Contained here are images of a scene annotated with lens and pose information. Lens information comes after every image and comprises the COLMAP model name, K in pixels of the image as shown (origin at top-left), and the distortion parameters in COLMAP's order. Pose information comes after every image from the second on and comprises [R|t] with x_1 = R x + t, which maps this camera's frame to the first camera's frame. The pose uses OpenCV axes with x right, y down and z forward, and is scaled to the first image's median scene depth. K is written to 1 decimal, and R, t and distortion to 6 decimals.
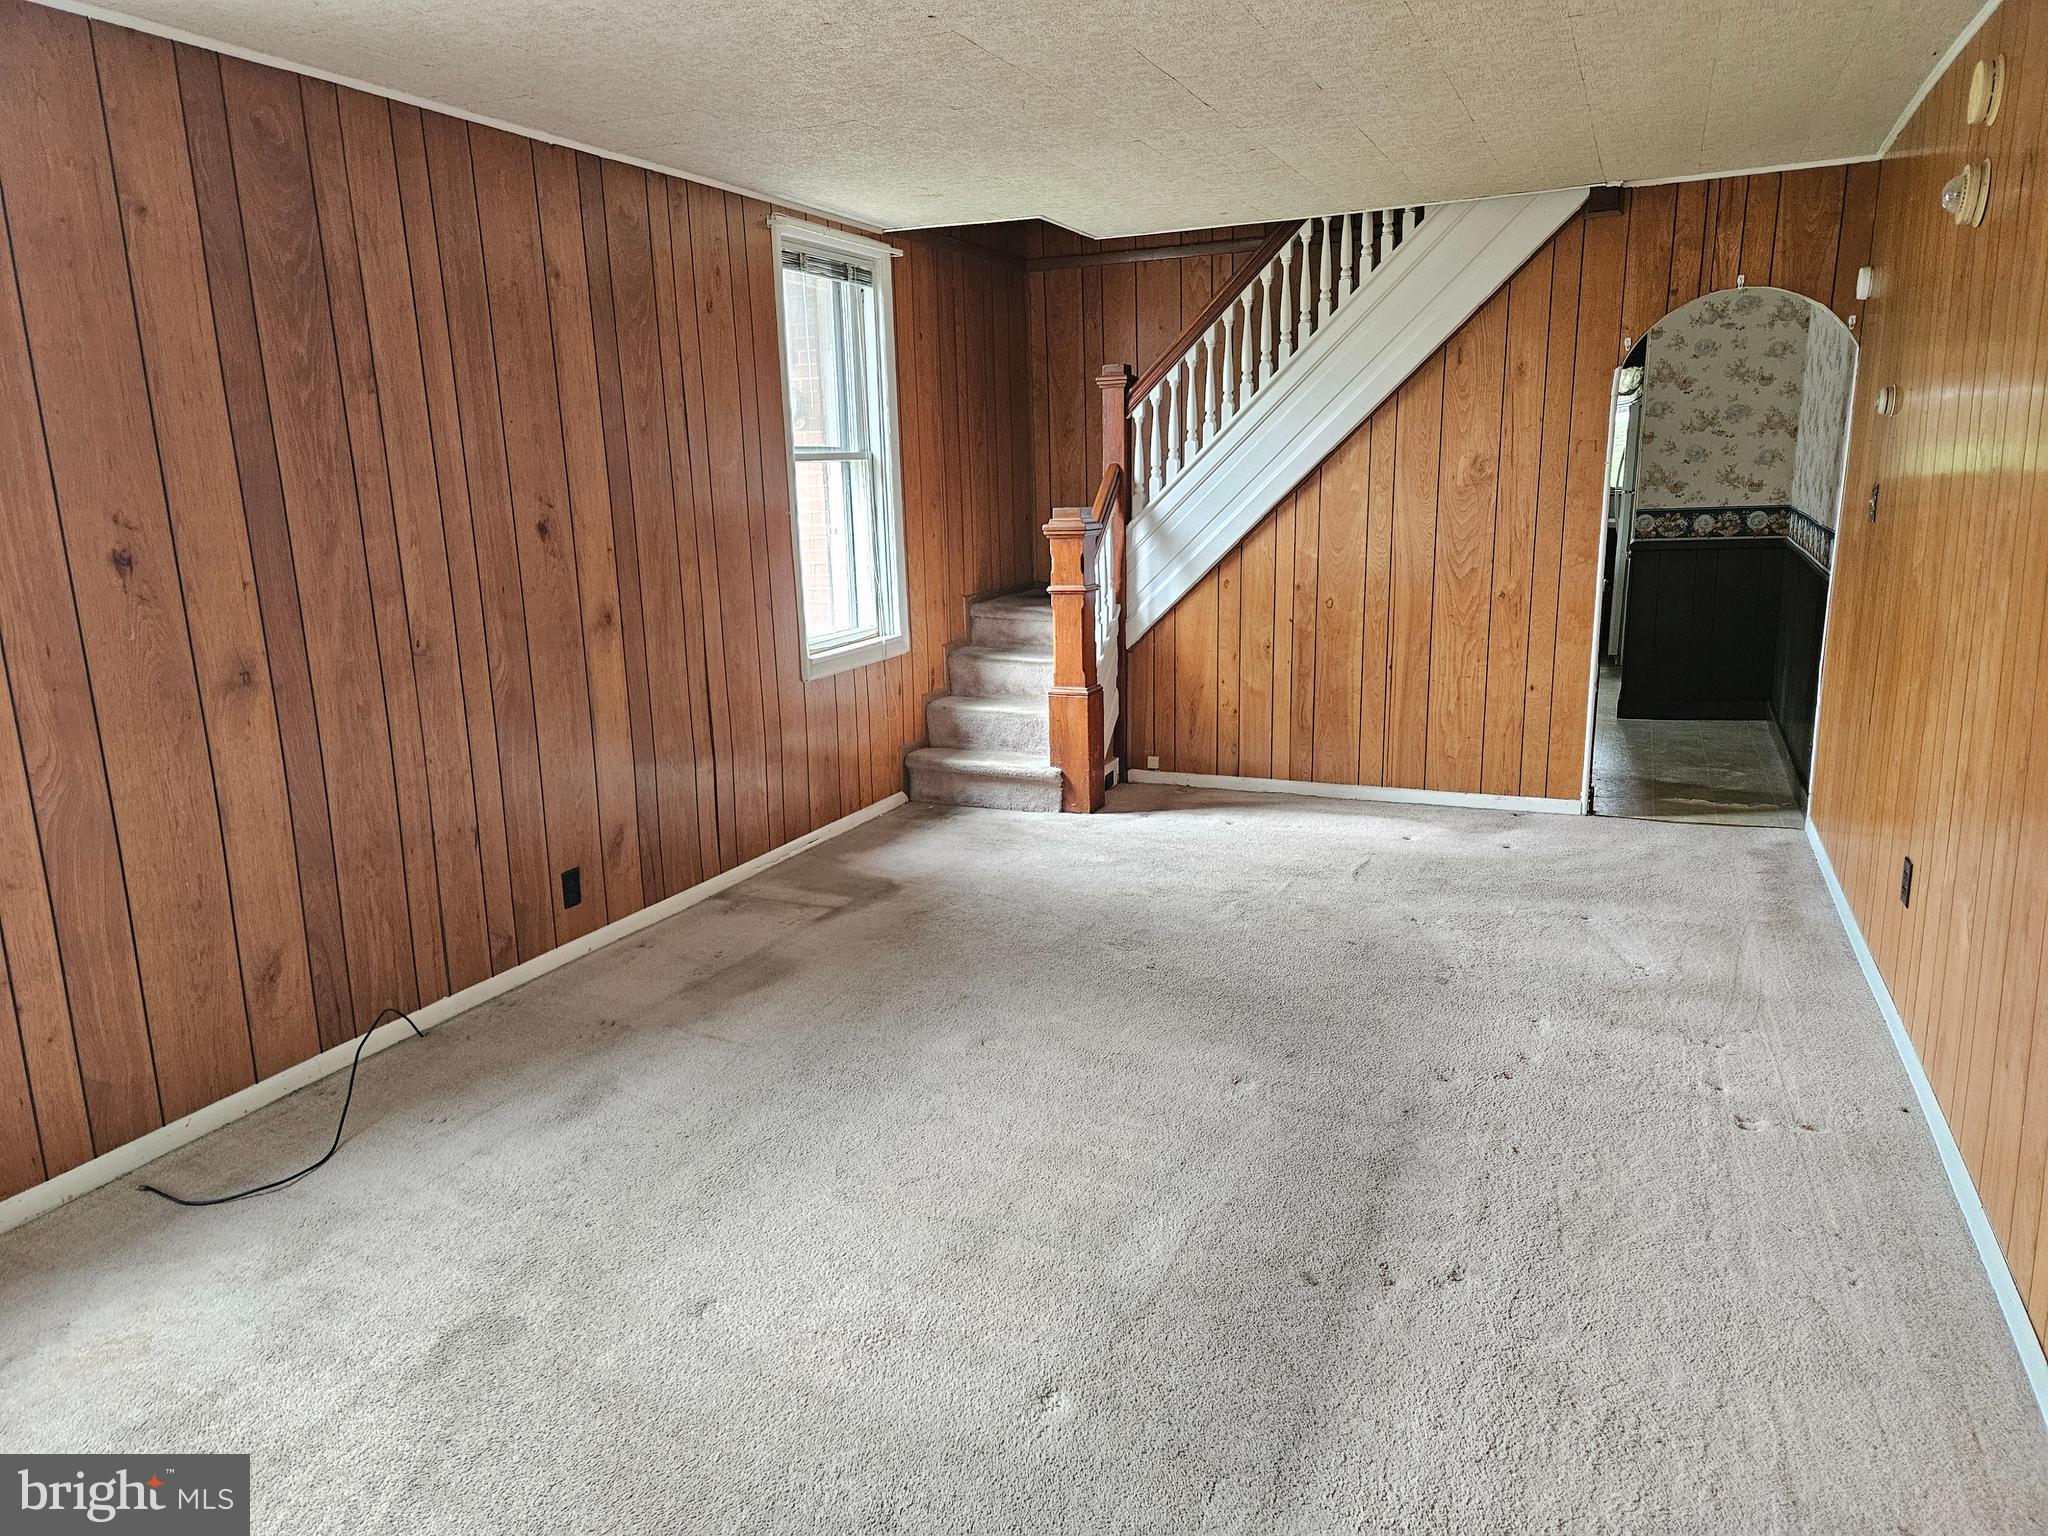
lens RADIAL K [[1336.2, 0, 1016.5], [0, 1336.2, 758.9], [0, 0, 1]] dist [-0.001657, -0.028047]
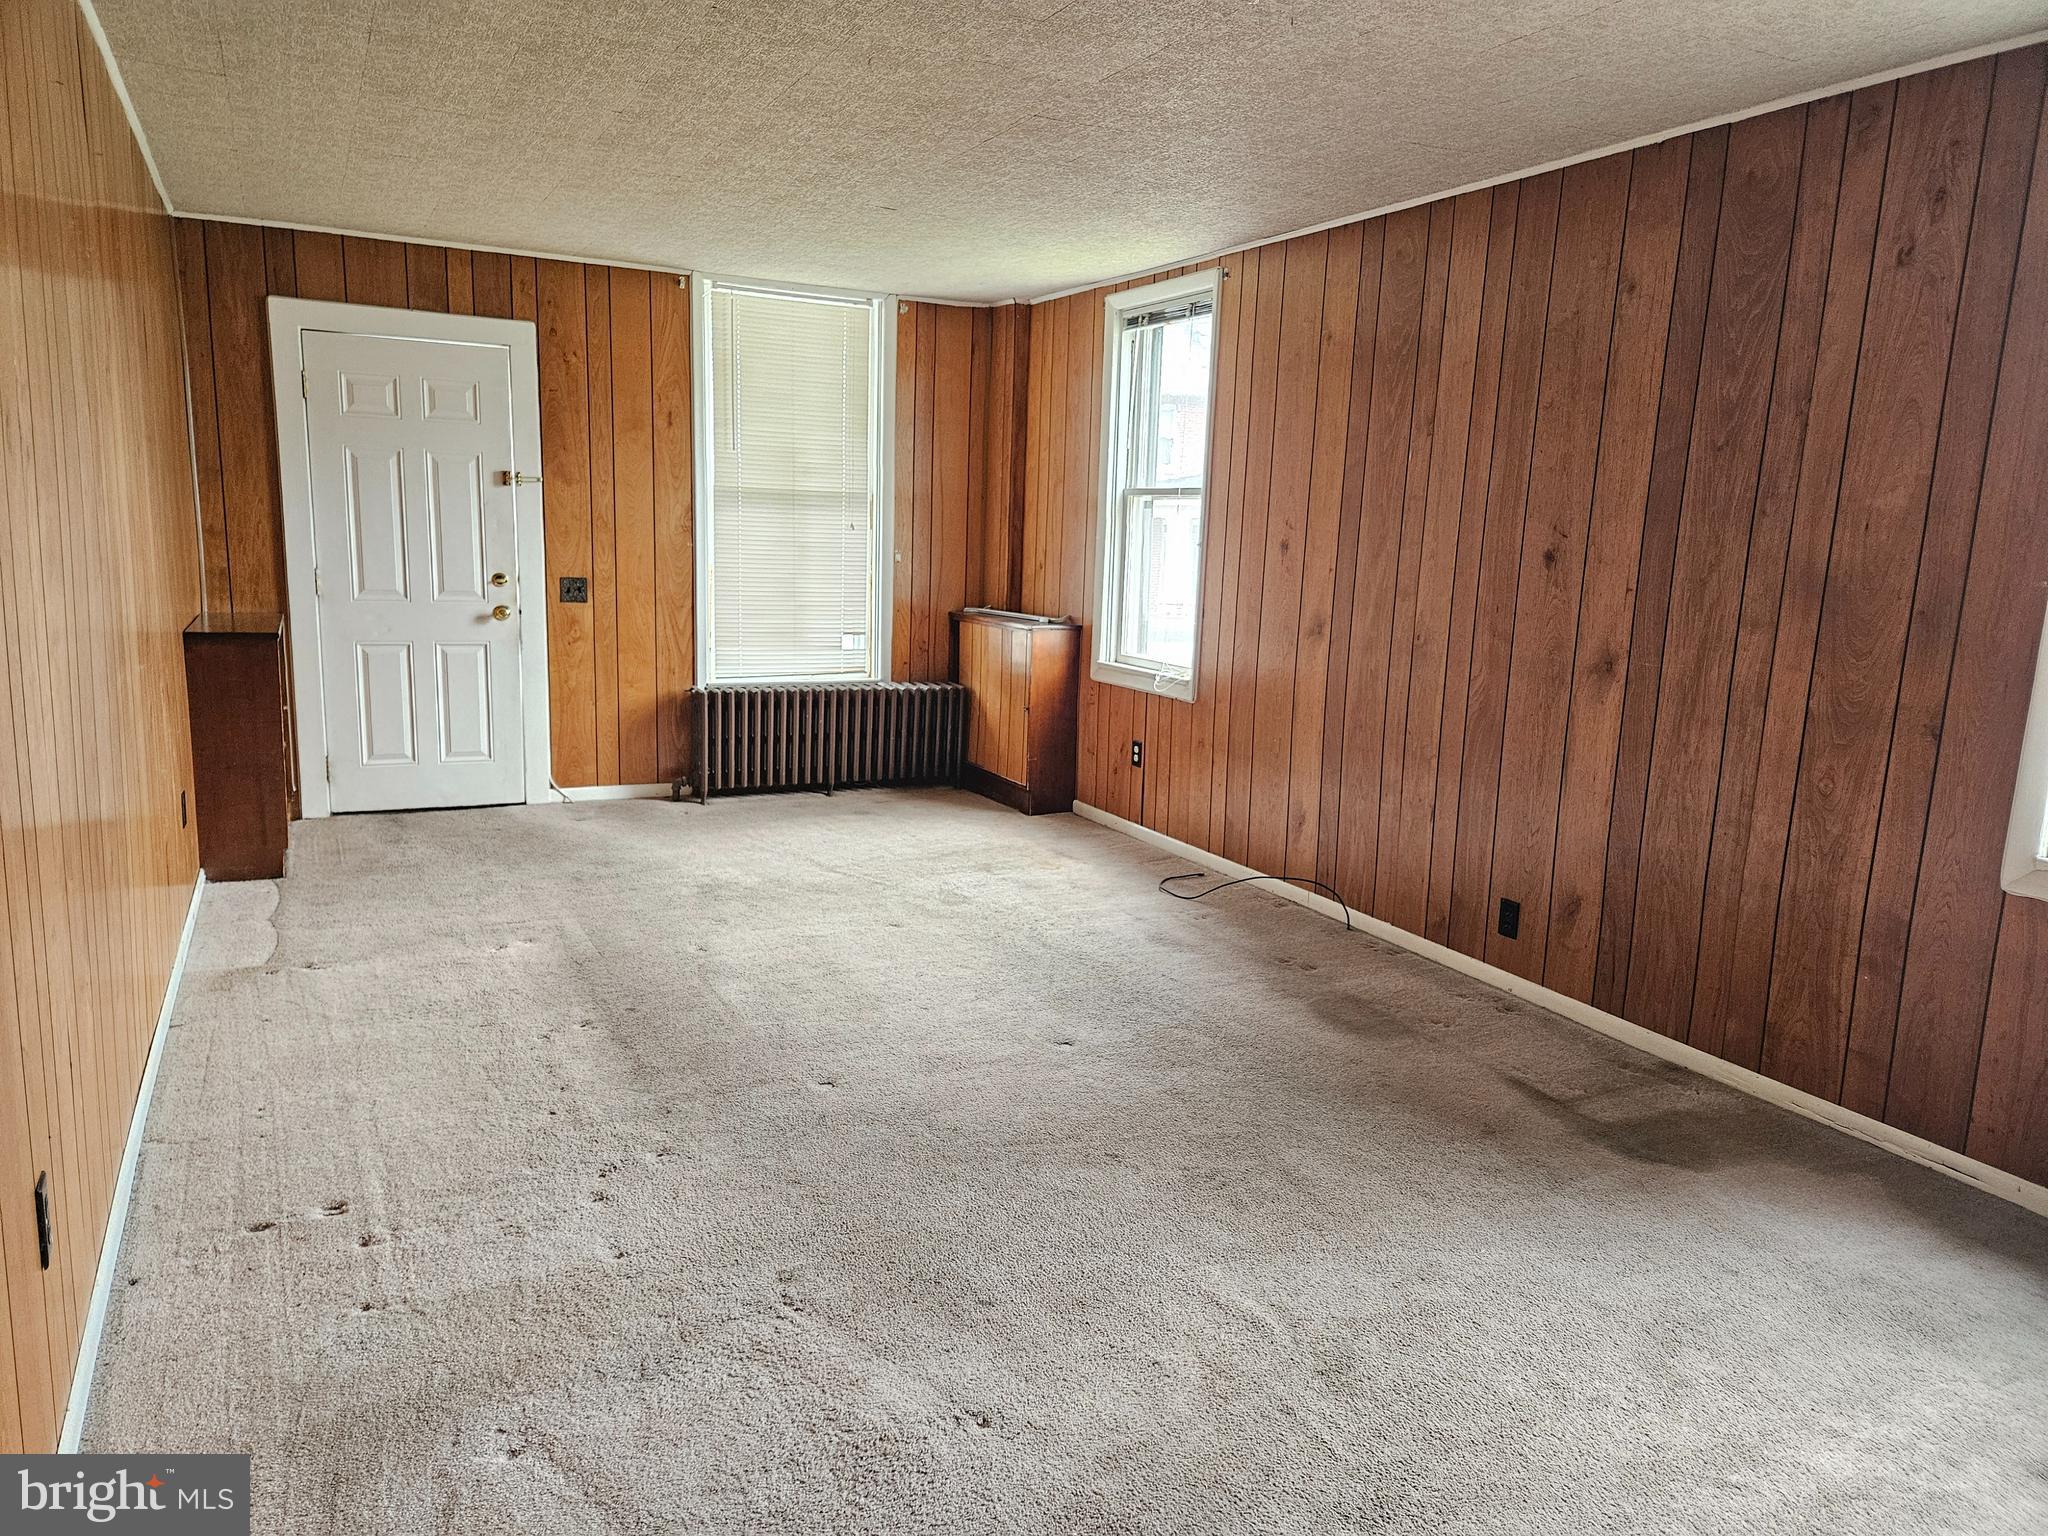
lens RADIAL K [[1379.4, 0, 1024.0], [0, 1379.4, 768.0], [0, 0, 1]] dist [0.003351, -0.024223]
pose [[-0.631174, 0.144193, -0.762121, 0.713156], [-0.176201, 0.930225, 0.321925, -0.296292], [0.755363, 0.337477, -0.561726, 1.371056]]
